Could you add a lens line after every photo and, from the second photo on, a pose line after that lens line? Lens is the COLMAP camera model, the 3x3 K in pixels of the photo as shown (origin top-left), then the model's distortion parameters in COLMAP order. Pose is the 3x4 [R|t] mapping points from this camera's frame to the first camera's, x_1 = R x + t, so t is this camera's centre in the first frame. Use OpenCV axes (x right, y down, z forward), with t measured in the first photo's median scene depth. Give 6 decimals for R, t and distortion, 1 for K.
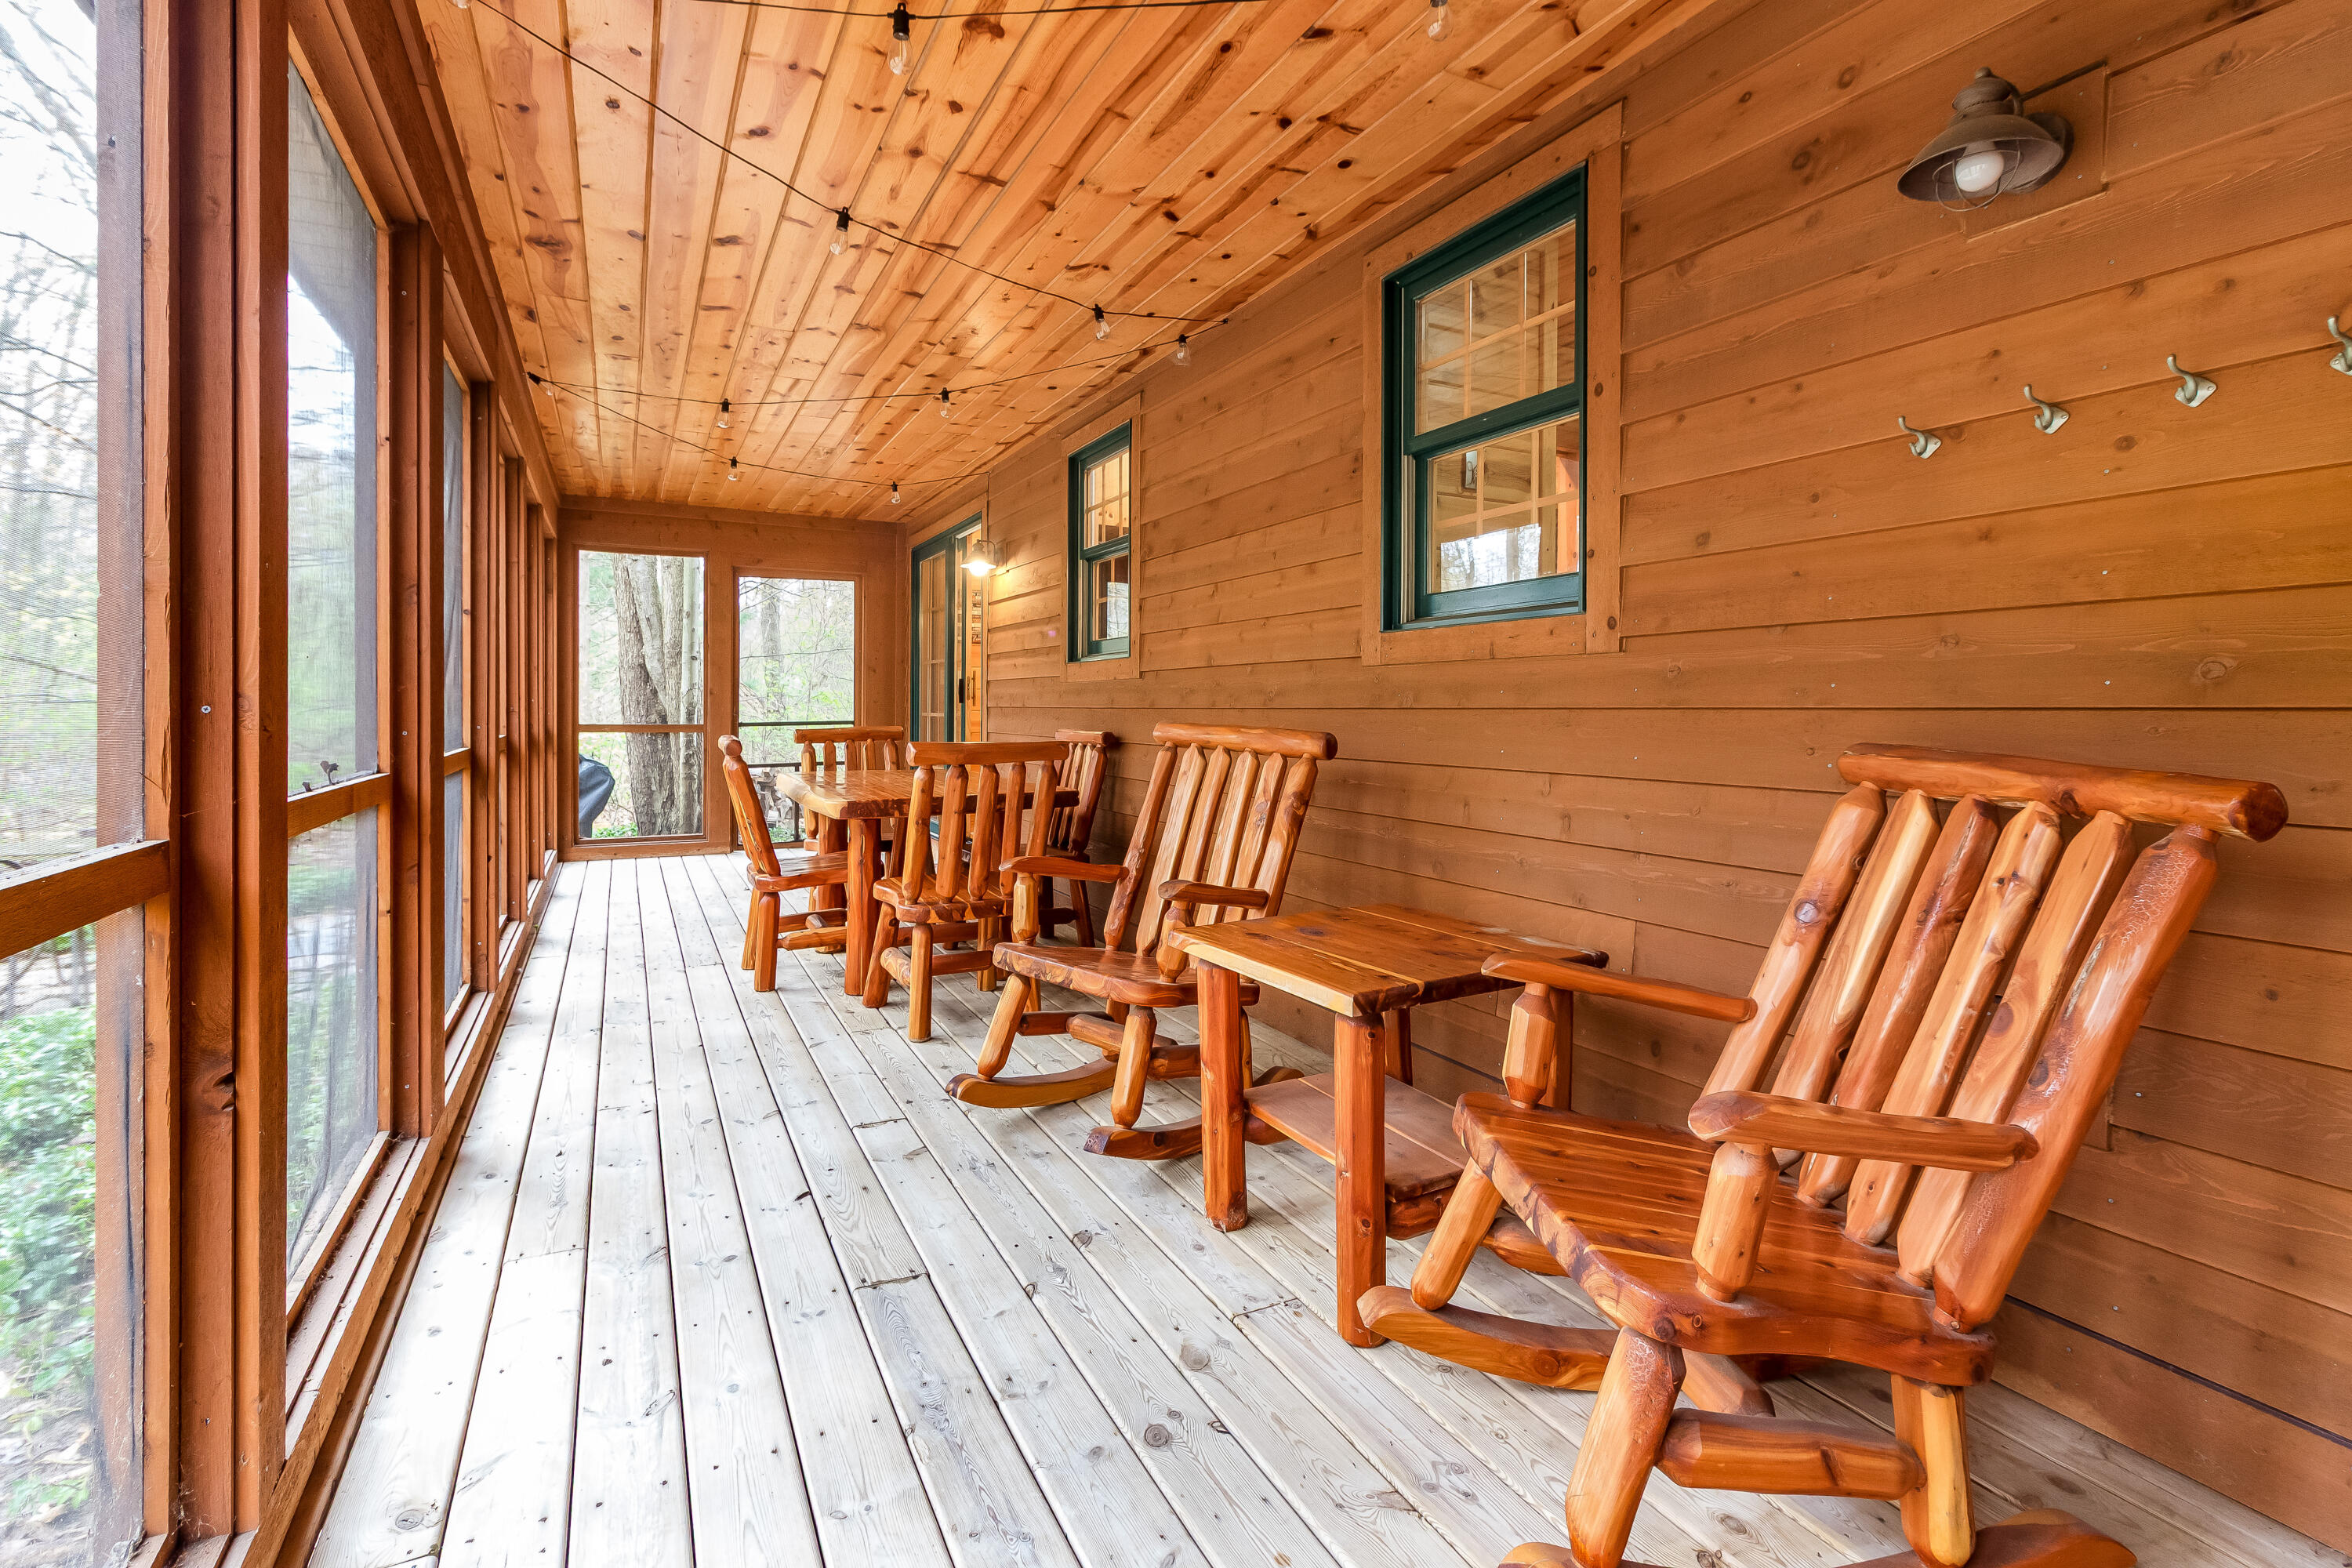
lens RADIAL K [[1087.8, 0, 1157.8], [0, 1087.8, 712.3], [0, 0, 1]] dist [0.003388, 0.000132]
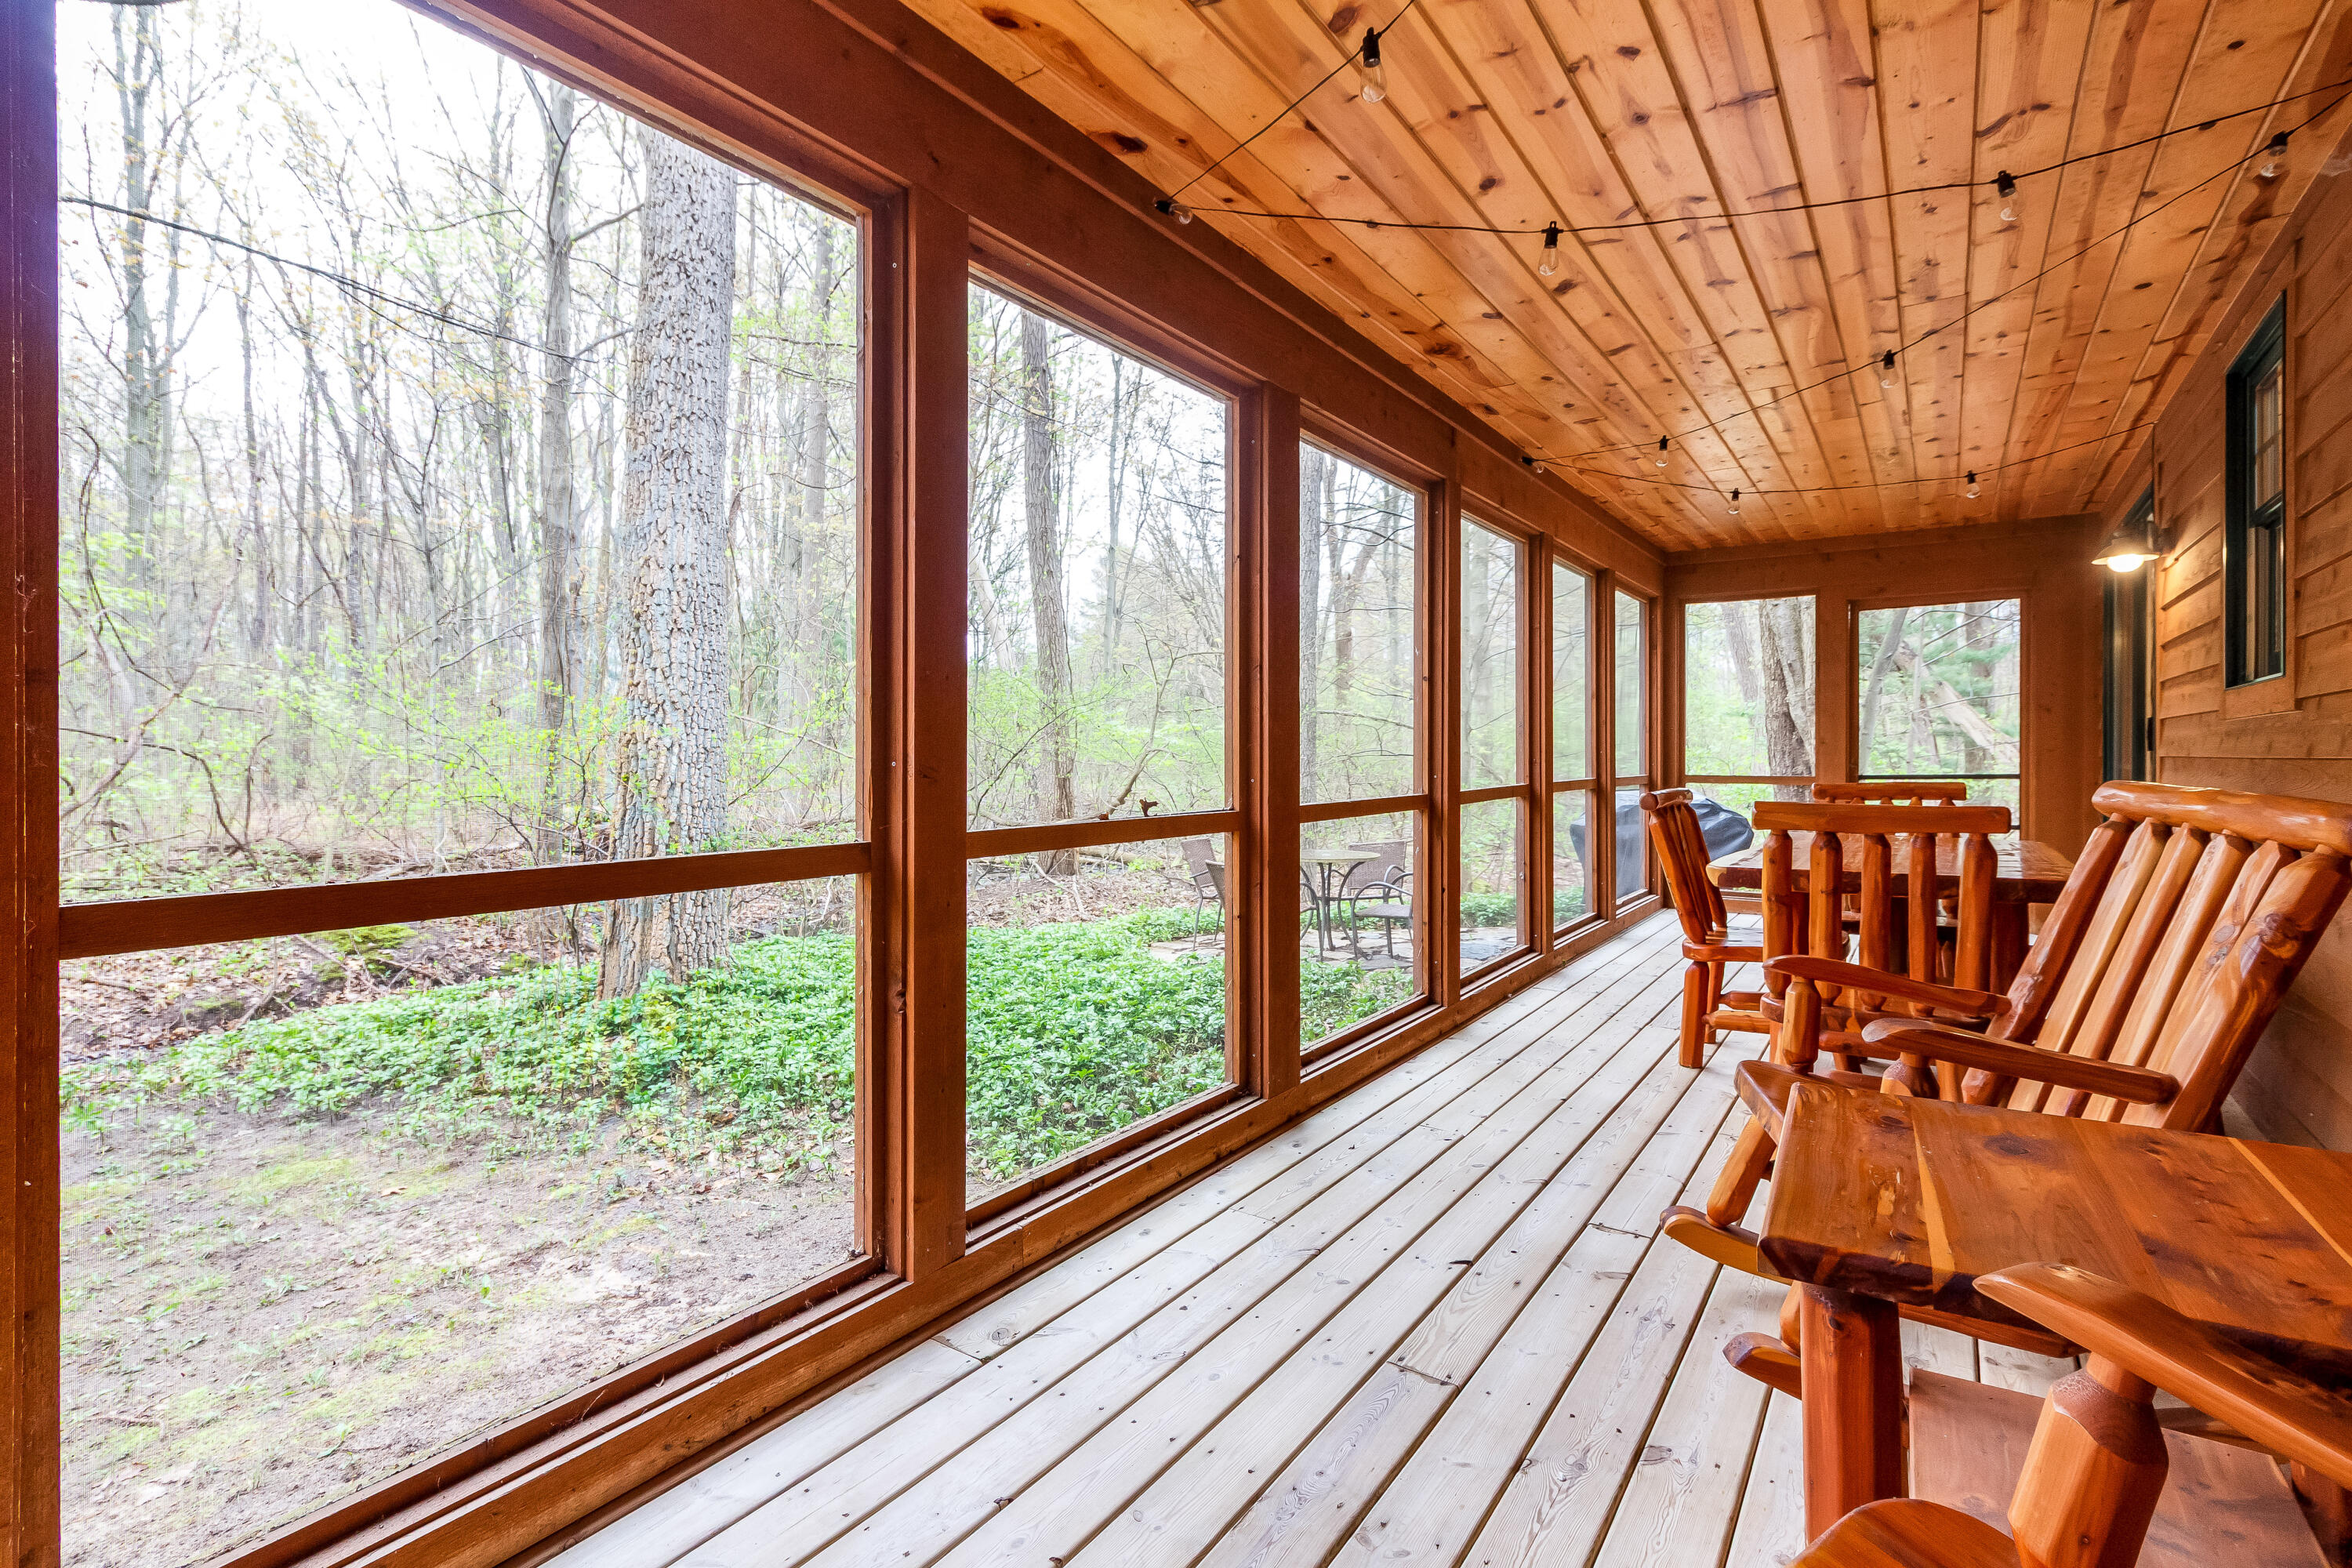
lens RADIAL K [[1087.8, 0, 1197.5], [0, 1087.8, 751.1], [0, 0, 1]] dist [0.003388, 0.000132]
pose [[0.492956, -0.007789, -0.870019, 0.292074], [-0.000899, 0.999955, -0.009461, -0.002621], [0.870054, 0.005446, 0.492927, 0.223419]]
